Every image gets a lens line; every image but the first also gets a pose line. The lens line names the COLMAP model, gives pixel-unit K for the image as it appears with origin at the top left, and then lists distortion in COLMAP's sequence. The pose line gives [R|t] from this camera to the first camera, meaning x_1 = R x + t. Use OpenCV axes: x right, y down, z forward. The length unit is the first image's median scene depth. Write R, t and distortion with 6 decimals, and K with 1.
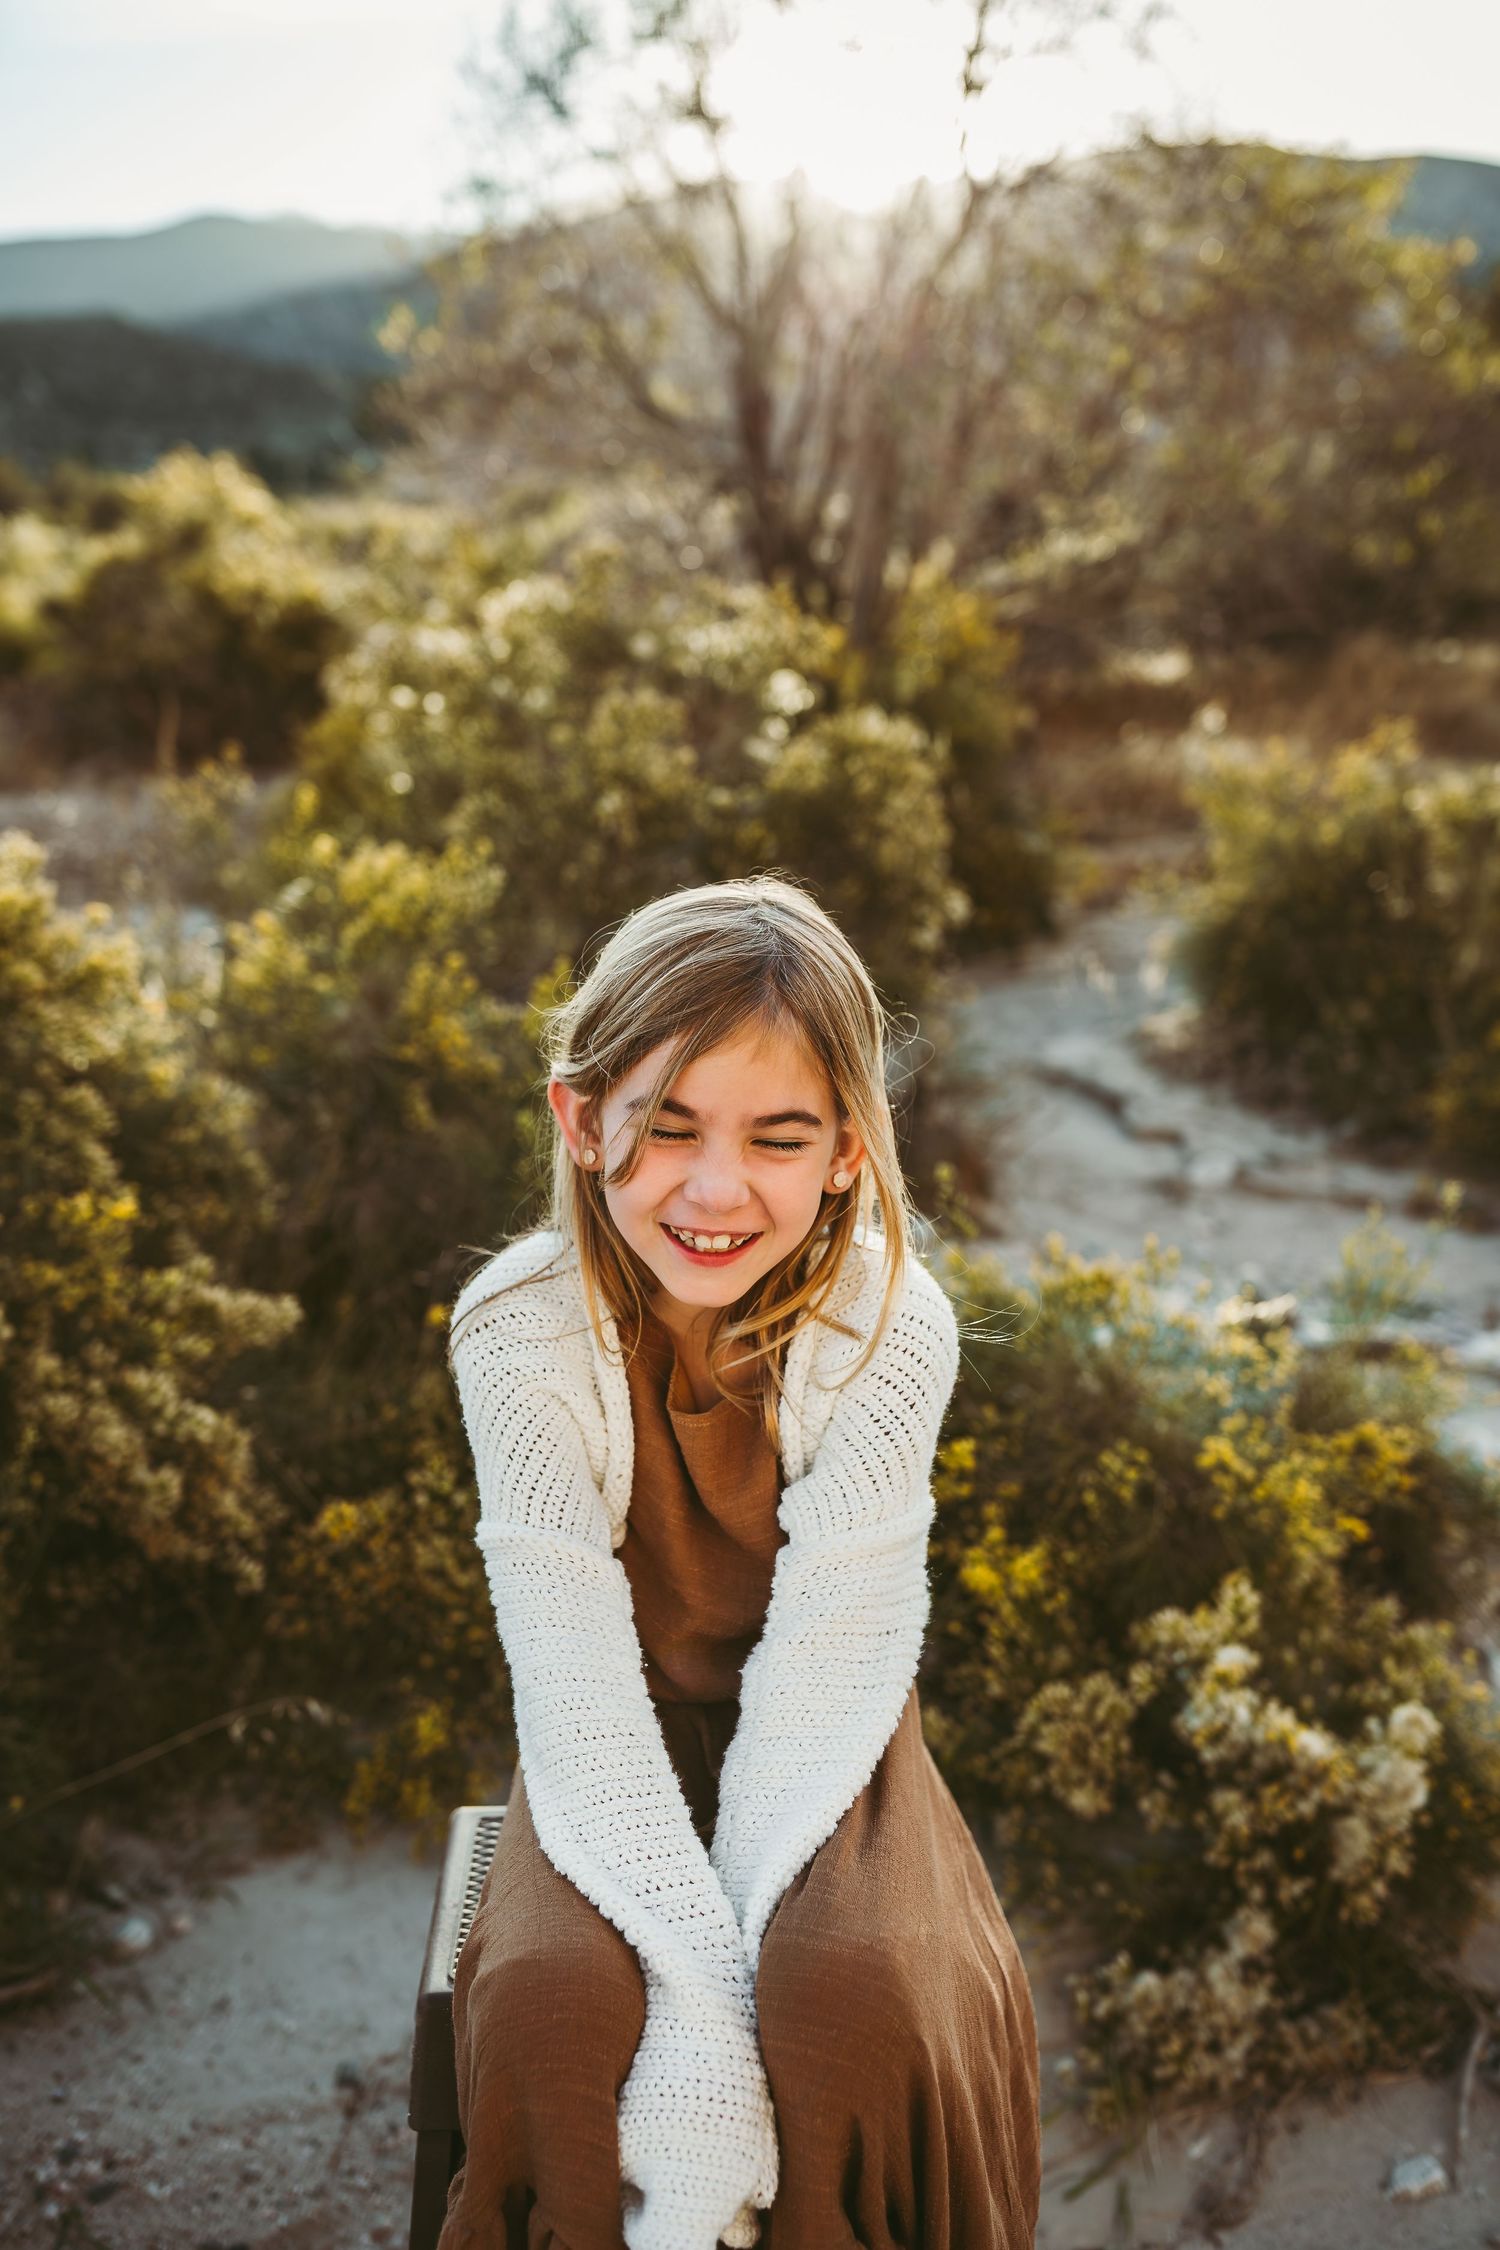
lens RADIAL K [[2141.0, 0, 750.0], [0, 2141.0, 1125.0], [0, 0, 1]] dist [-0.021526, -0.011568]
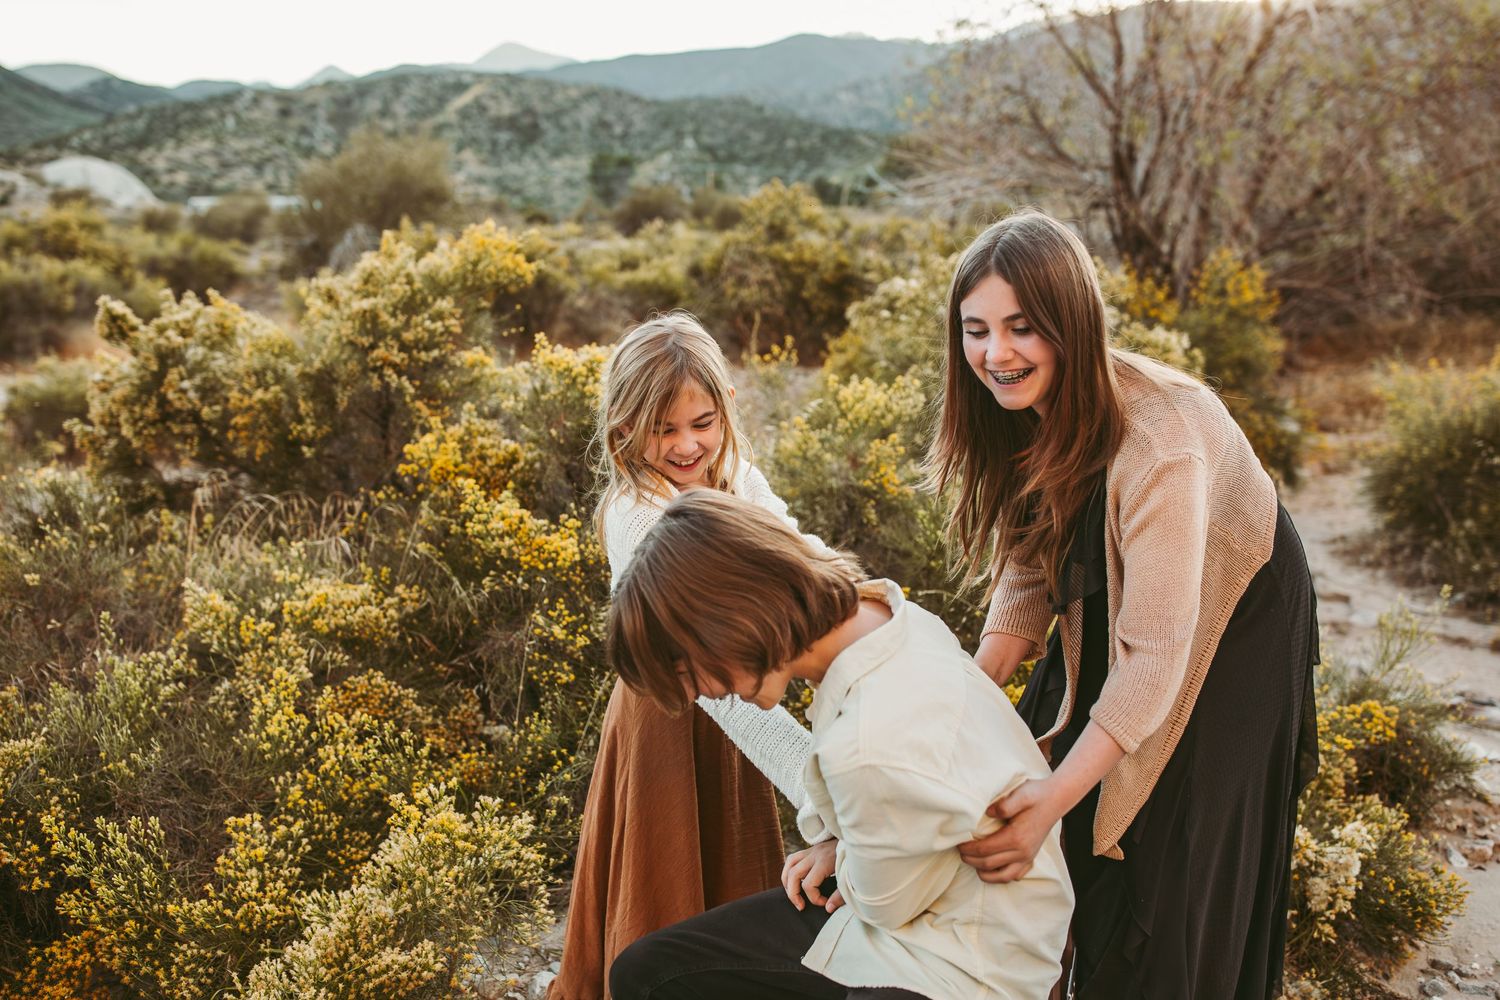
lens RADIAL K [[1427.4, 0, 750.0], [0, 1427.4, 500.0], [0, 0, 1]] dist [-0.021526, -0.011568]
pose [[0.964546, 0.055076, -0.258103, 0.061372], [-0.077361, 0.994026, -0.076989, 0.076225], [0.252321, 0.094226, 0.963045, -0.225055]]
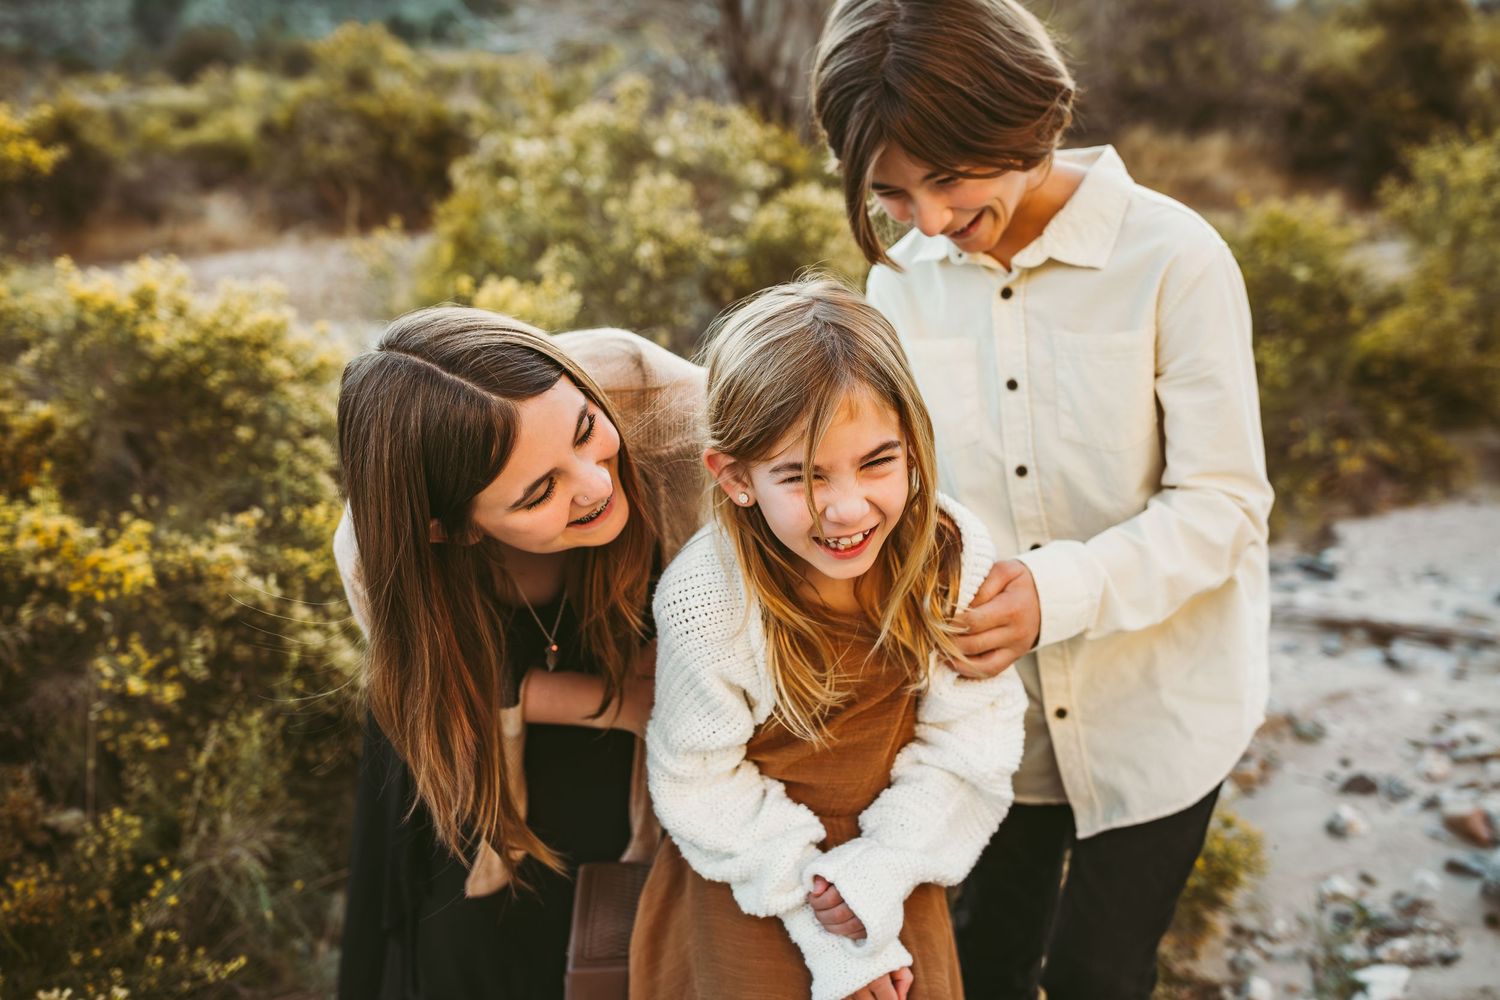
lens RADIAL K [[1427.4, 0, 750.0], [0, 1427.4, 500.0], [0, 0, 1]] dist [-0.021526, -0.011568]
pose [[0.999728, -0.021863, 0.008065, -0.003130], [0.021654, 0.999449, 0.025147, 0.006205], [-0.008610, -0.024965, 0.999651, -0.037881]]
